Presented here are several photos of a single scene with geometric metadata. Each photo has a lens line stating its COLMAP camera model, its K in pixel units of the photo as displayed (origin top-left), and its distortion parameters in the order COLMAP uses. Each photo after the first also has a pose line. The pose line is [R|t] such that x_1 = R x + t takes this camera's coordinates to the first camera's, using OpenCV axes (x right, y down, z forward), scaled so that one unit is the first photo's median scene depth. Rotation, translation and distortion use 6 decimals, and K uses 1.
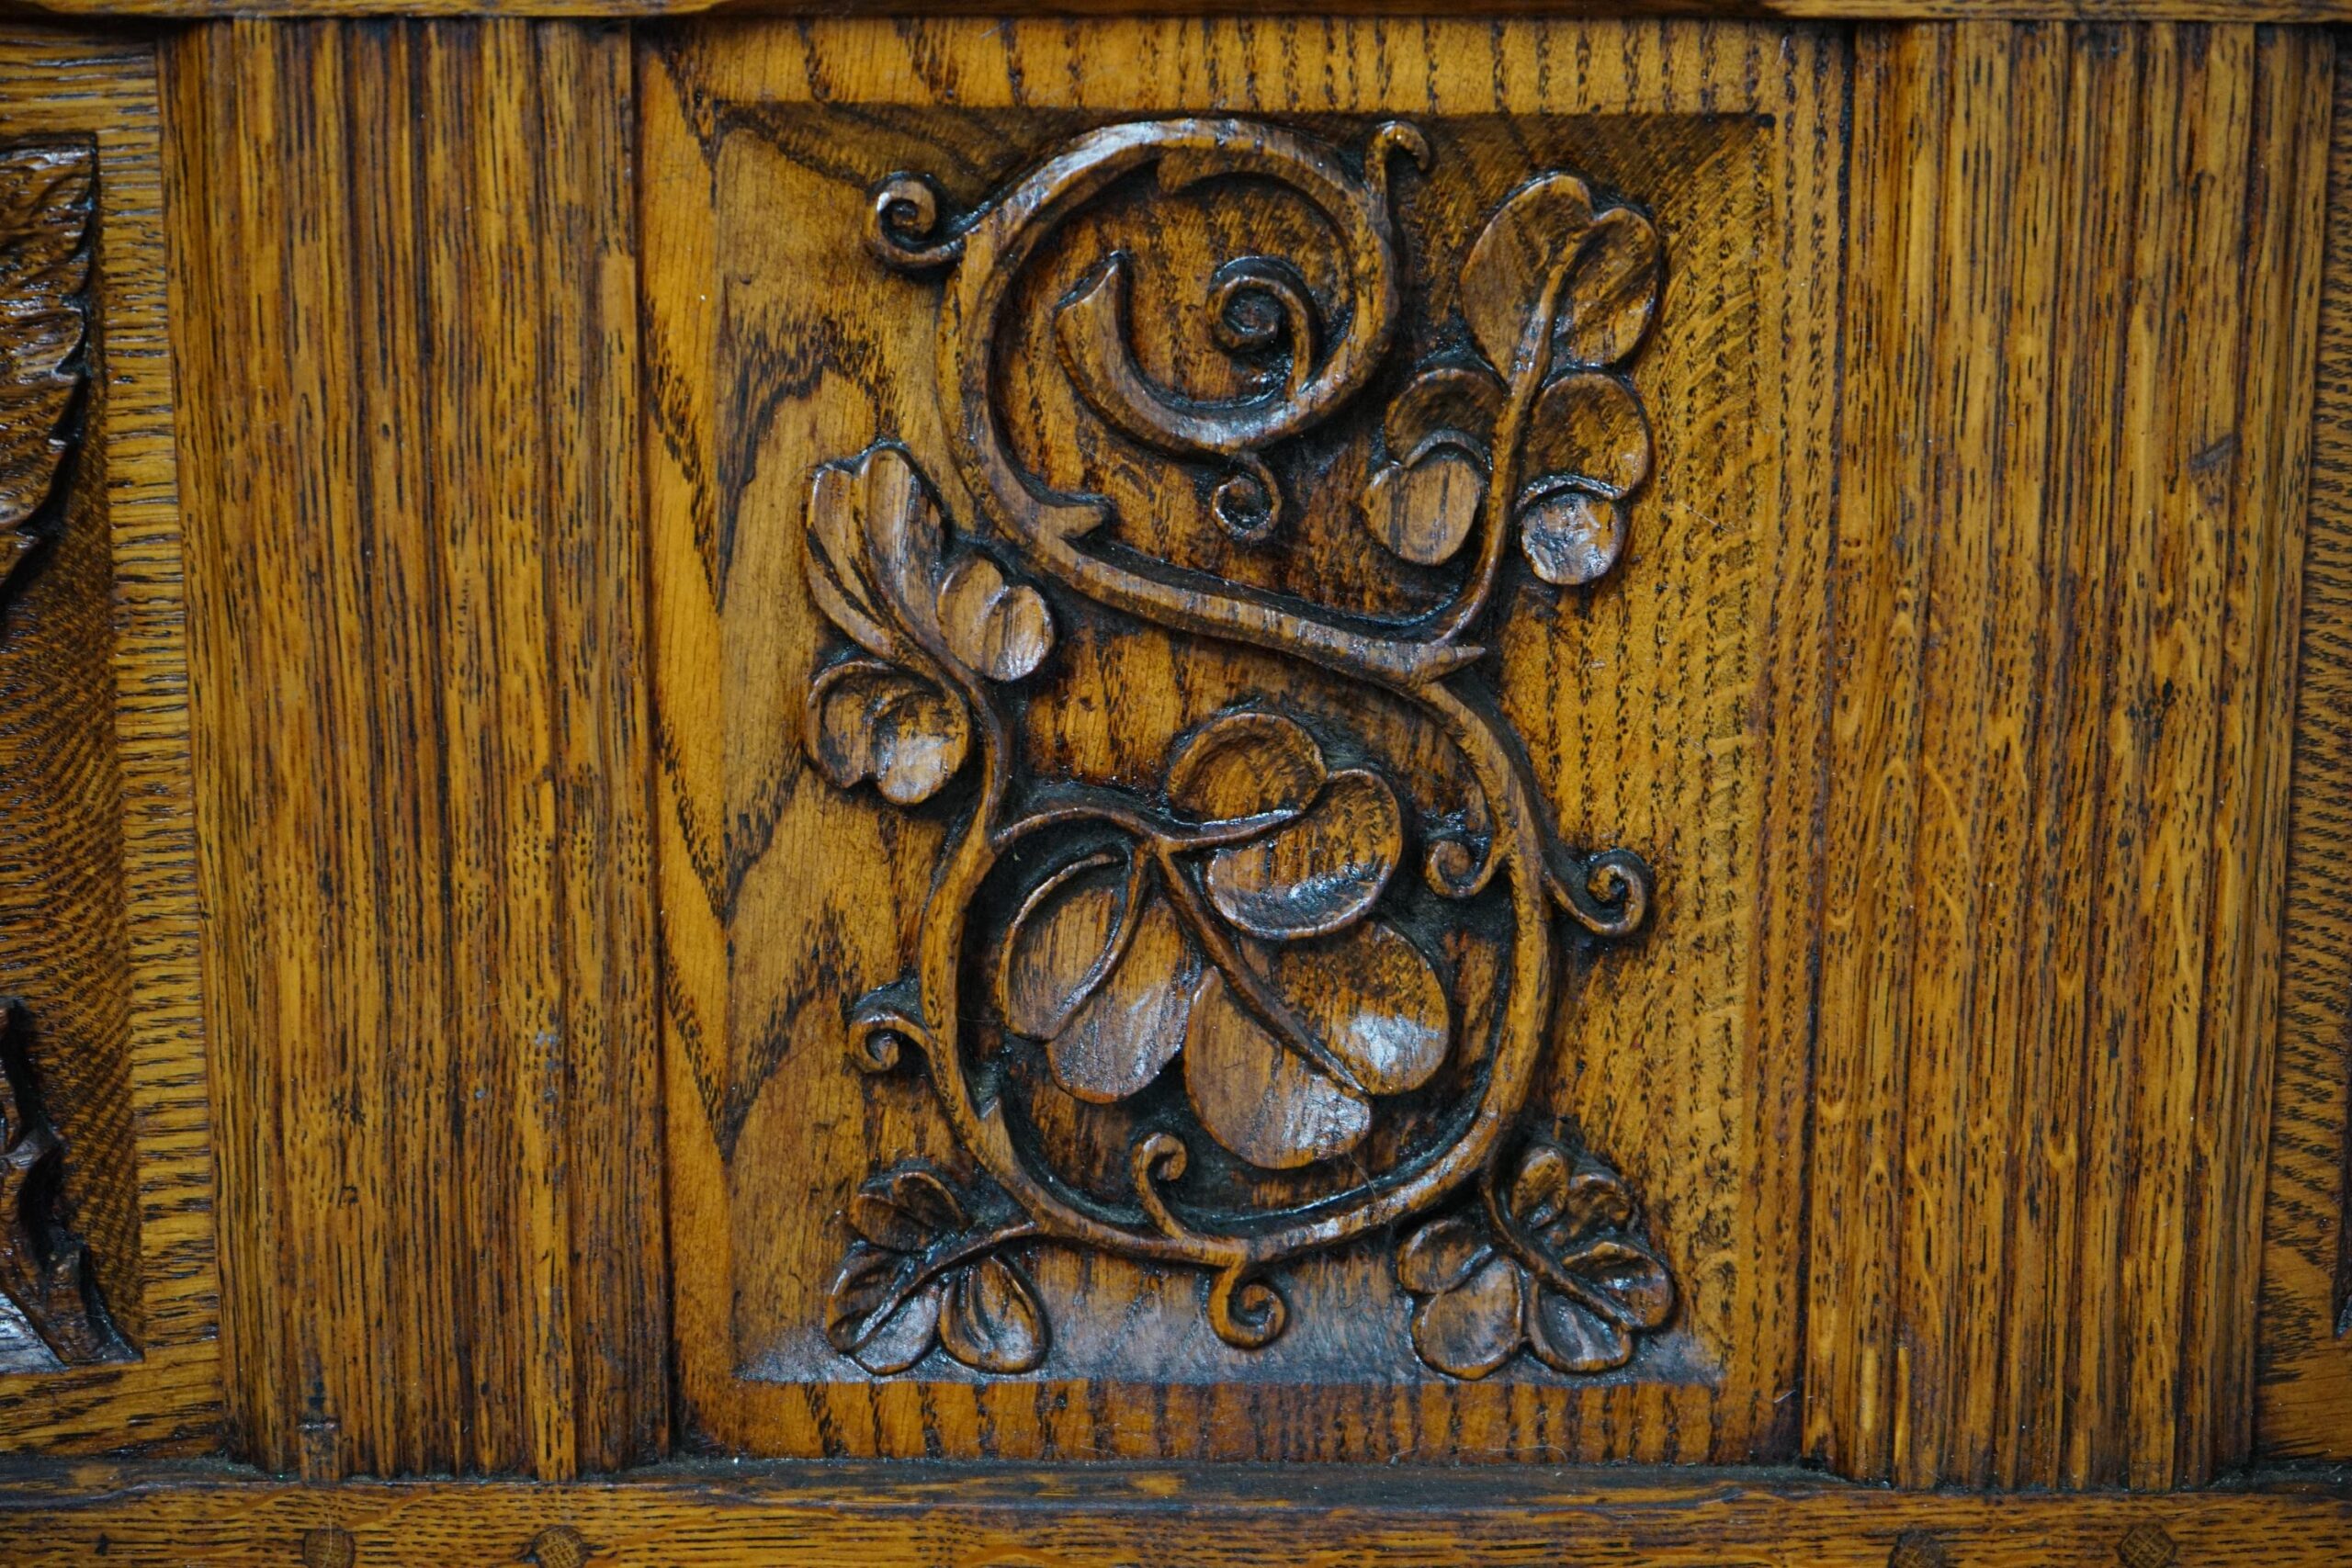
lens RADIAL K [[4514.0, 0, 1176.0], [0, 4514.0, 784.0], [0, 0, 1]] dist [-0.055116, 0.021319]
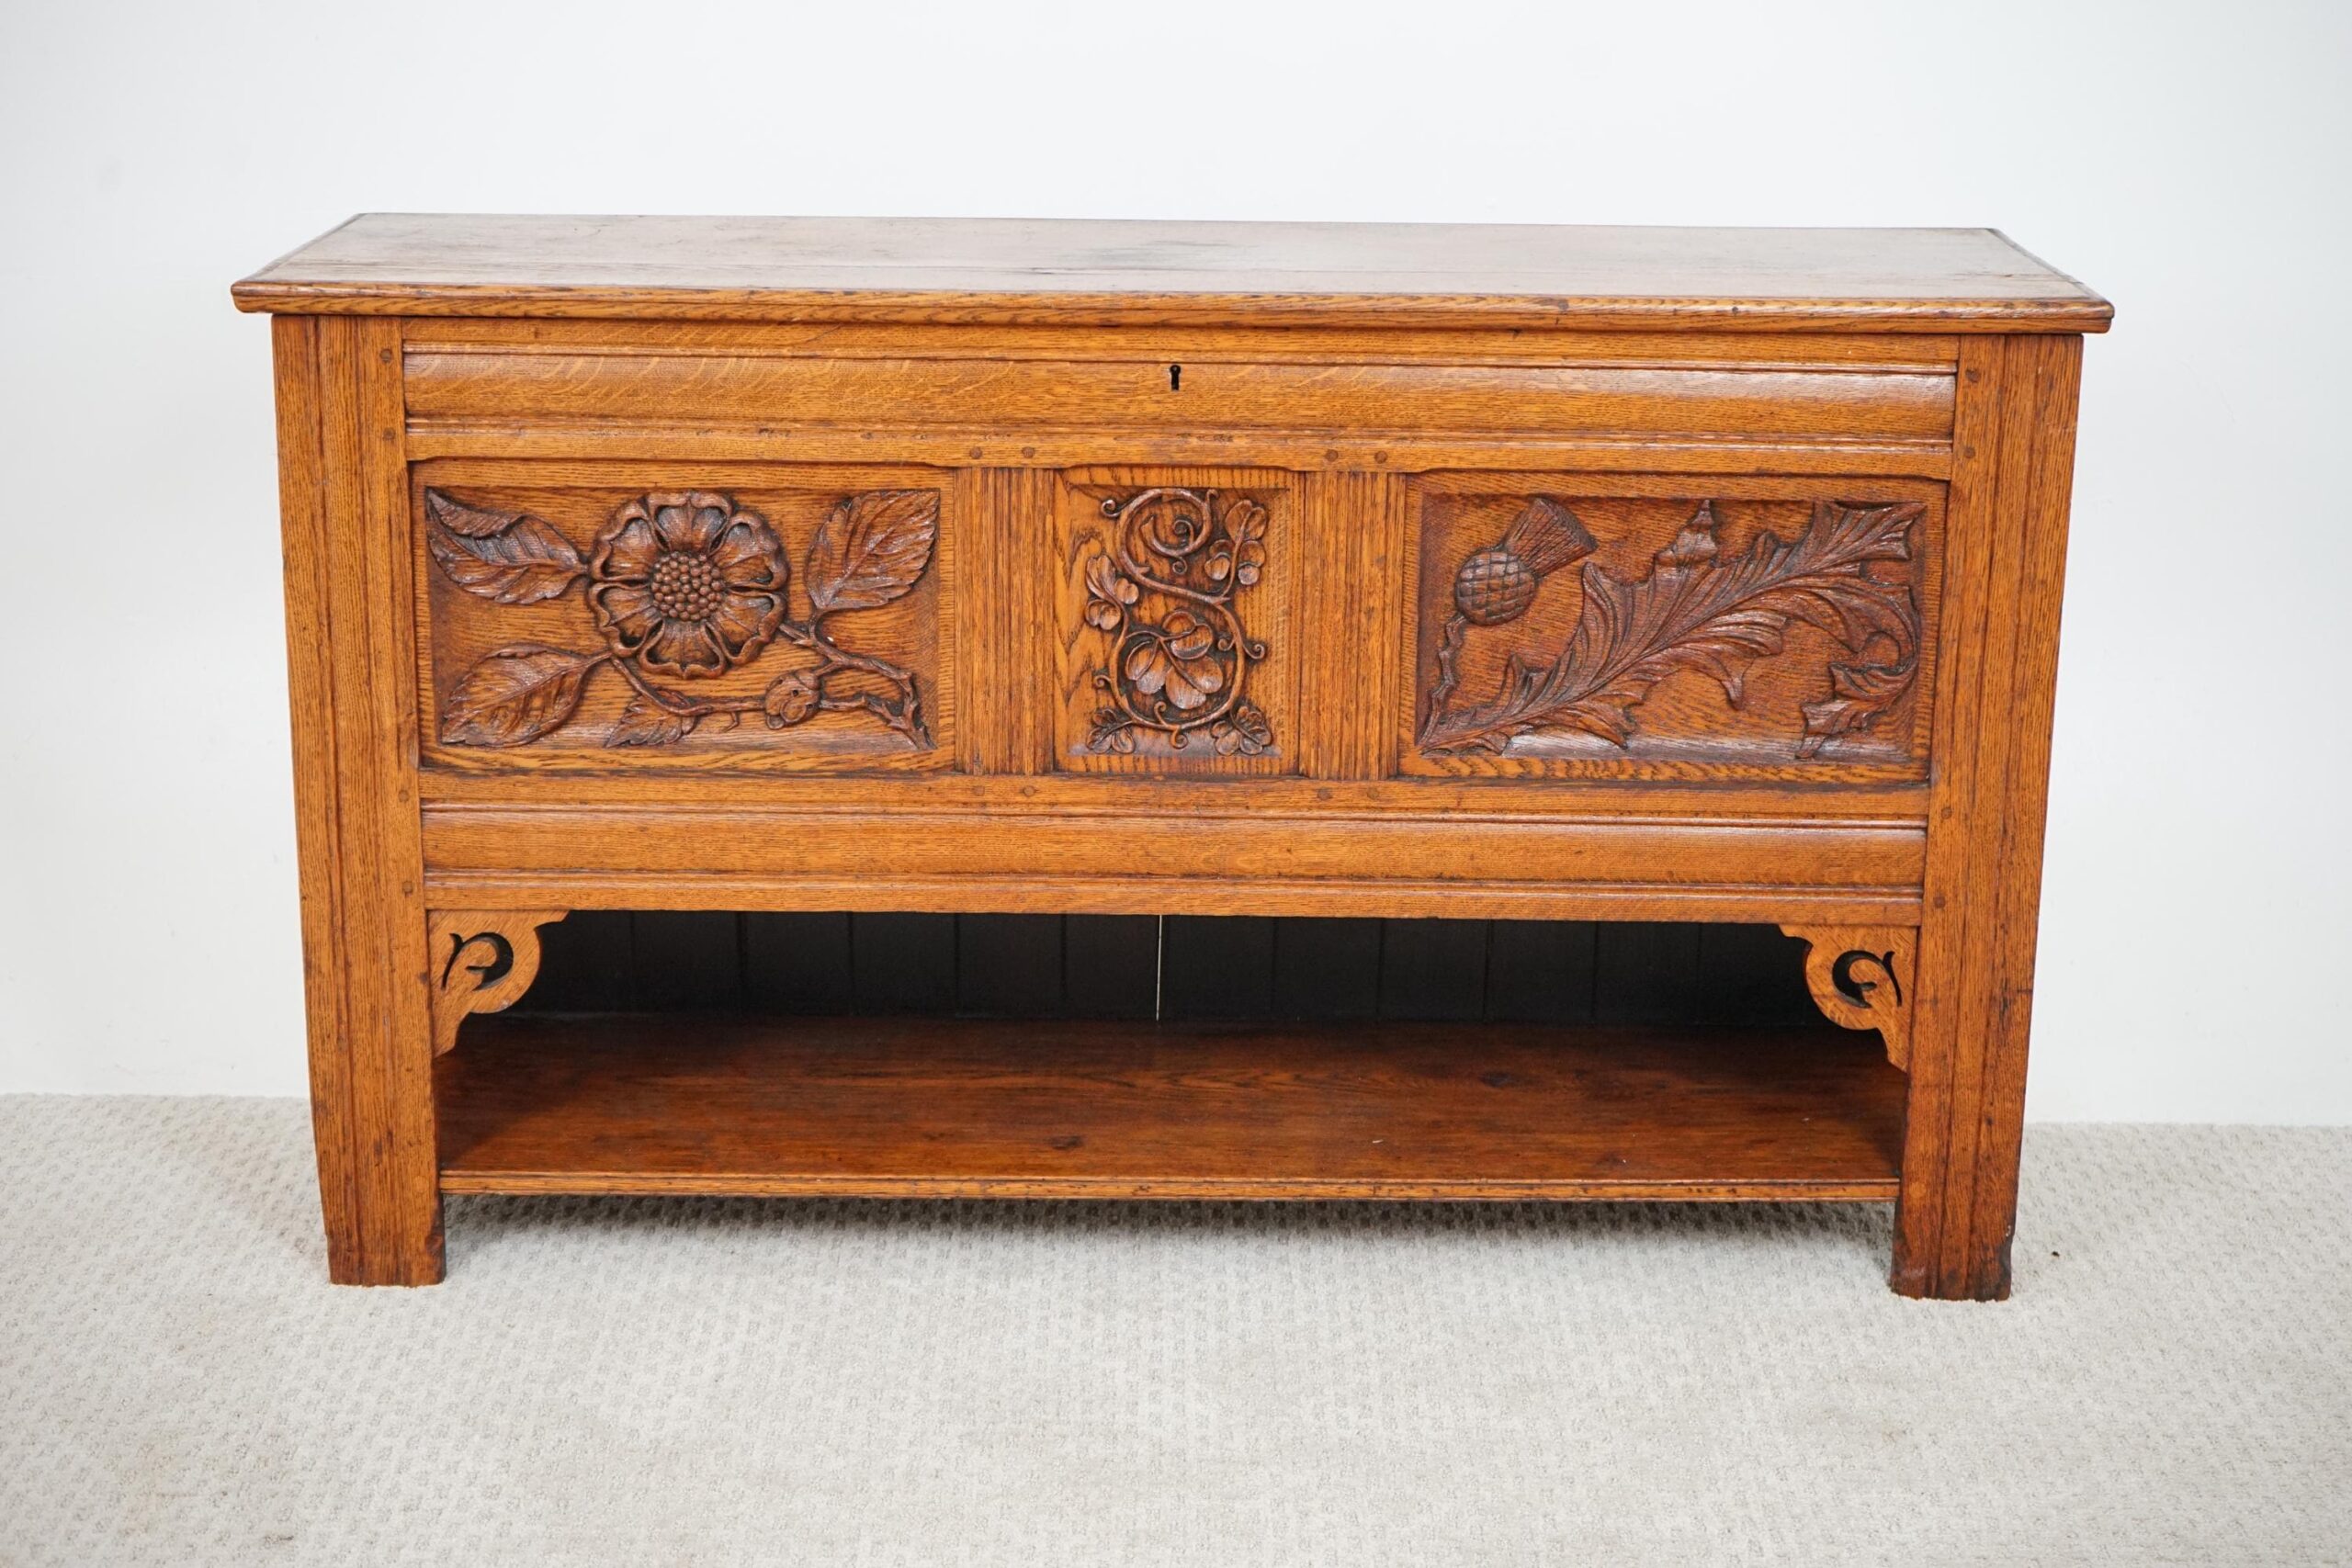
lens RADIAL K [[3951.6, 0, 1176.0], [0, 3951.6, 784.0], [0, 0, 1]] dist [-0.022552, 0.052694]
pose [[0.999924, 0.007634, 0.009711, -0.026891], [-0.008090, 0.998824, 0.047805, -0.032793], [-0.009334, -0.047880, 0.998809, -3.132367]]
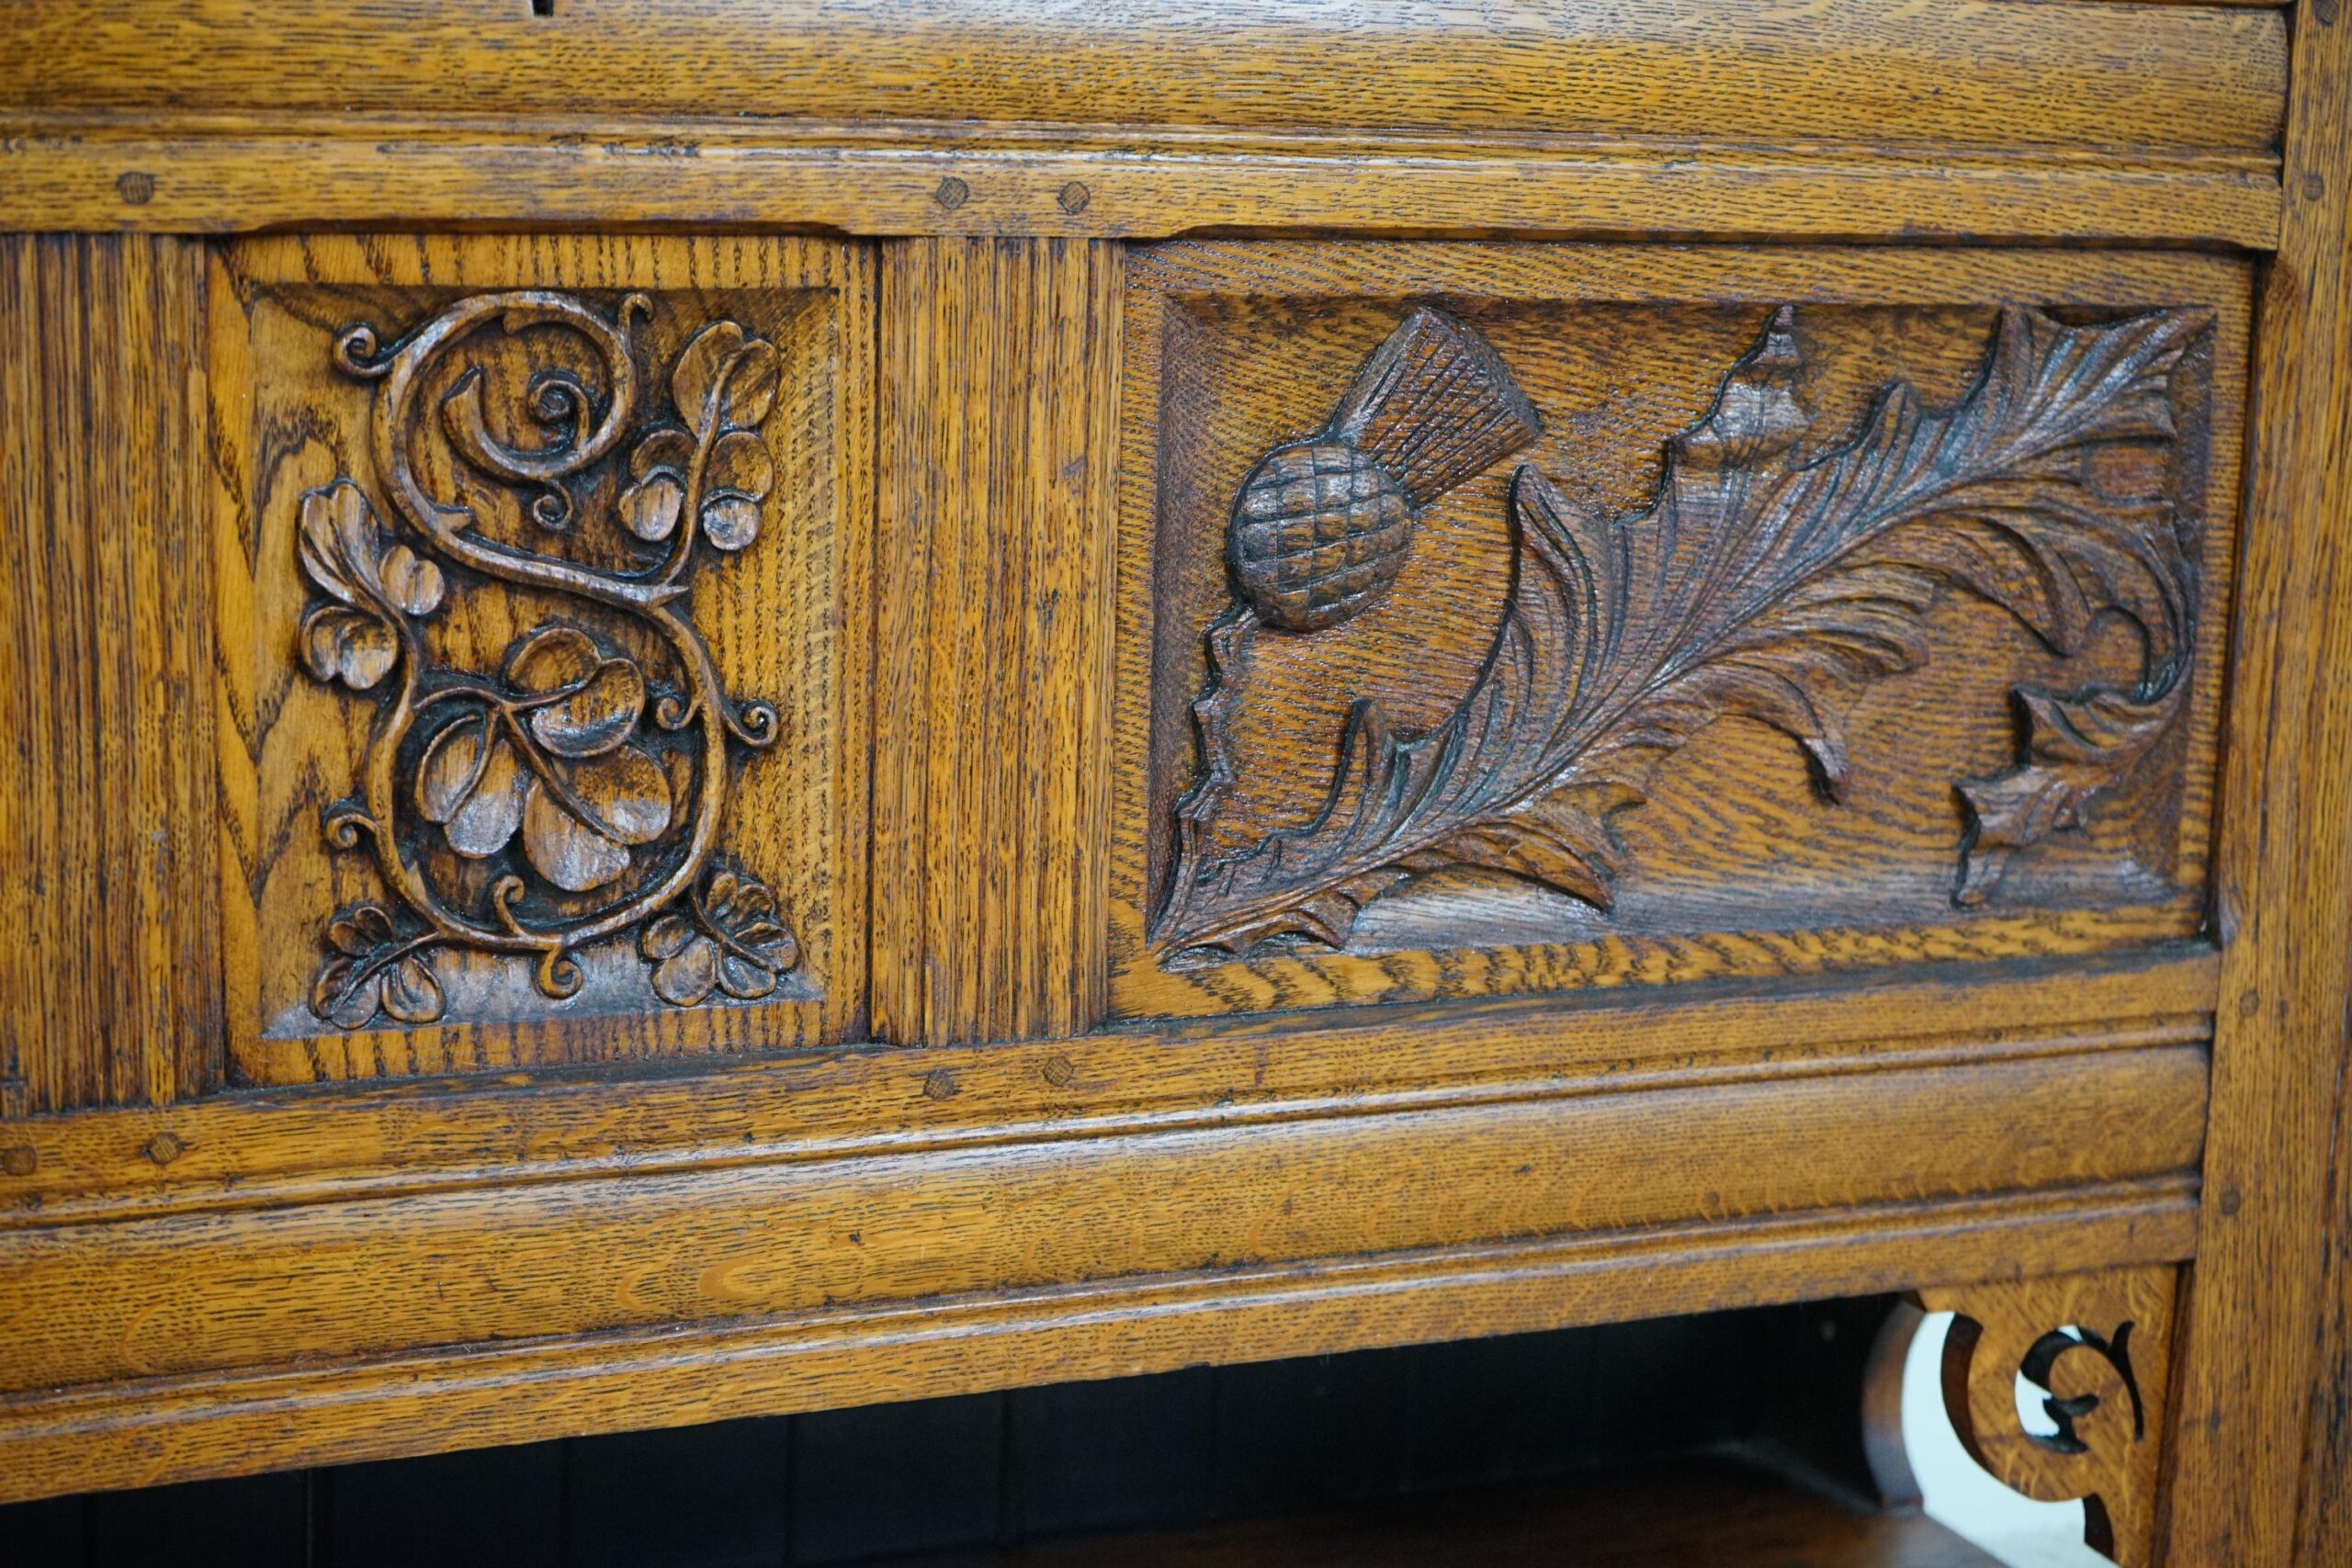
lens RADIAL K [[3799.6, 0, 1205.2], [0, 3799.6, 755.9], [0, 0, 1]] dist [-0.052525, 0.187218]
pose [[0.922151, -0.048248, 0.383808, -0.322086], [0.062545, 0.997733, -0.024847, 0.086704], [-0.381740, 0.046918, 0.923078, -0.461288]]
